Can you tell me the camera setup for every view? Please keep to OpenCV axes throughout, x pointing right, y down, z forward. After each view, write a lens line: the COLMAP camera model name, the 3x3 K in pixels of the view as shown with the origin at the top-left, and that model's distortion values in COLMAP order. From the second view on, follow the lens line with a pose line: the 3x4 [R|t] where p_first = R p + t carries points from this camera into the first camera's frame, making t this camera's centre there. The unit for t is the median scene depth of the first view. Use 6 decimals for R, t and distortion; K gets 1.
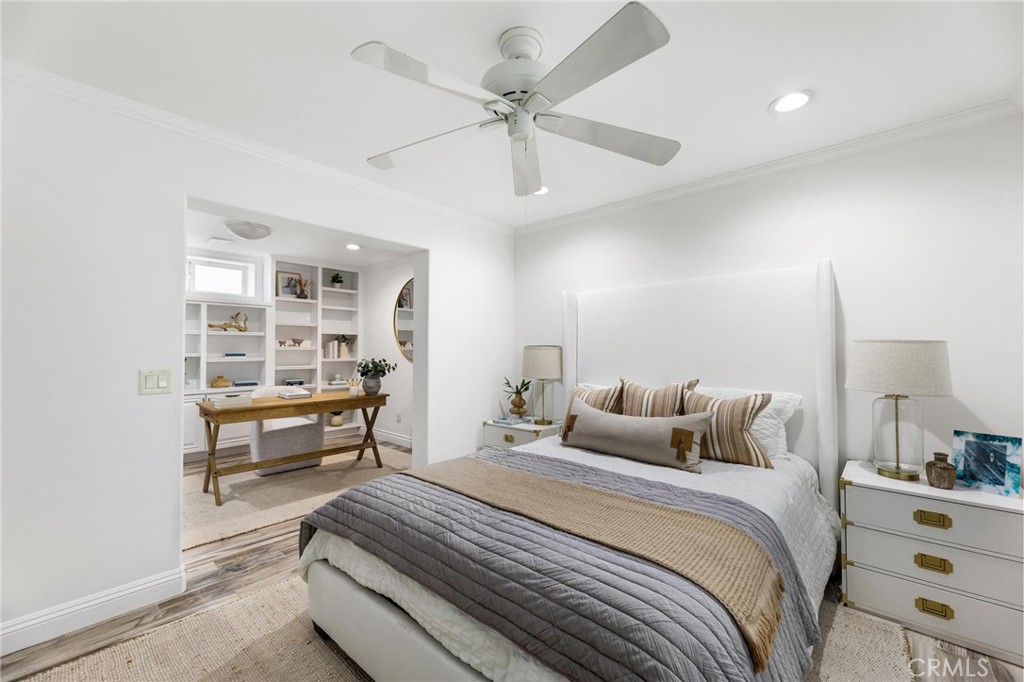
lens RADIAL K [[407.5, 0, 507.4], [0, 407.5, 346.8], [0, 0, 1]] dist [0.000022, 0.000026]
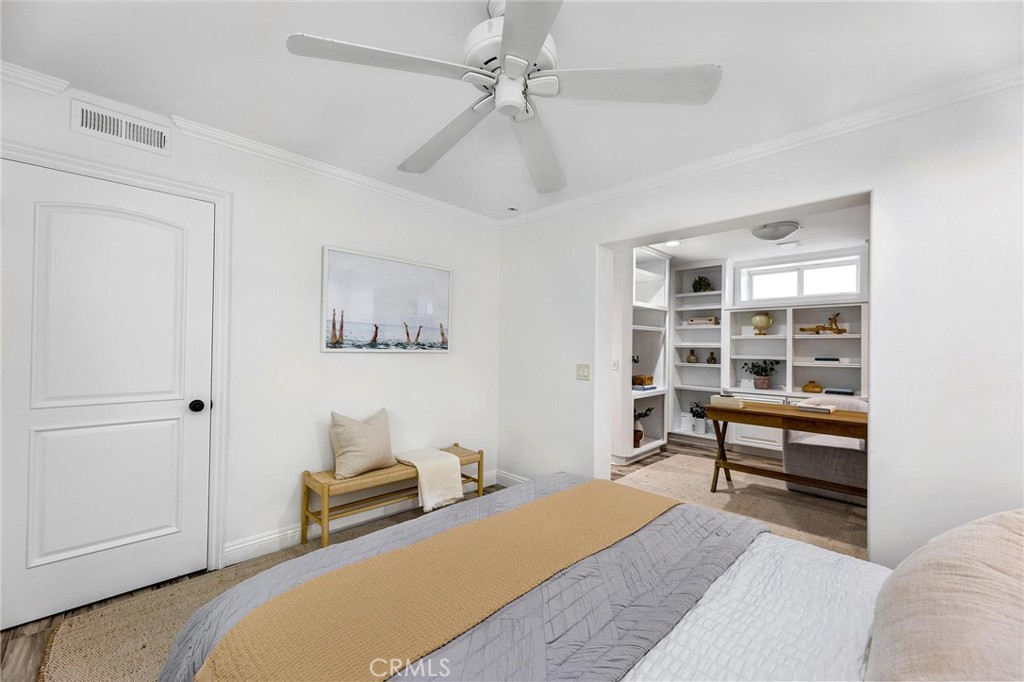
lens RADIAL K [[407.5, 0, 508.0], [0, 407.5, 341.1], [0, 0, 1]] dist [0.000022, 0.000026]
pose [[-0.076781, -0.024657, -0.996743, 0.366705], [-0.003057, 0.999695, -0.024495, 0.003521], [0.997043, 0.001166, -0.076833, 0.418189]]
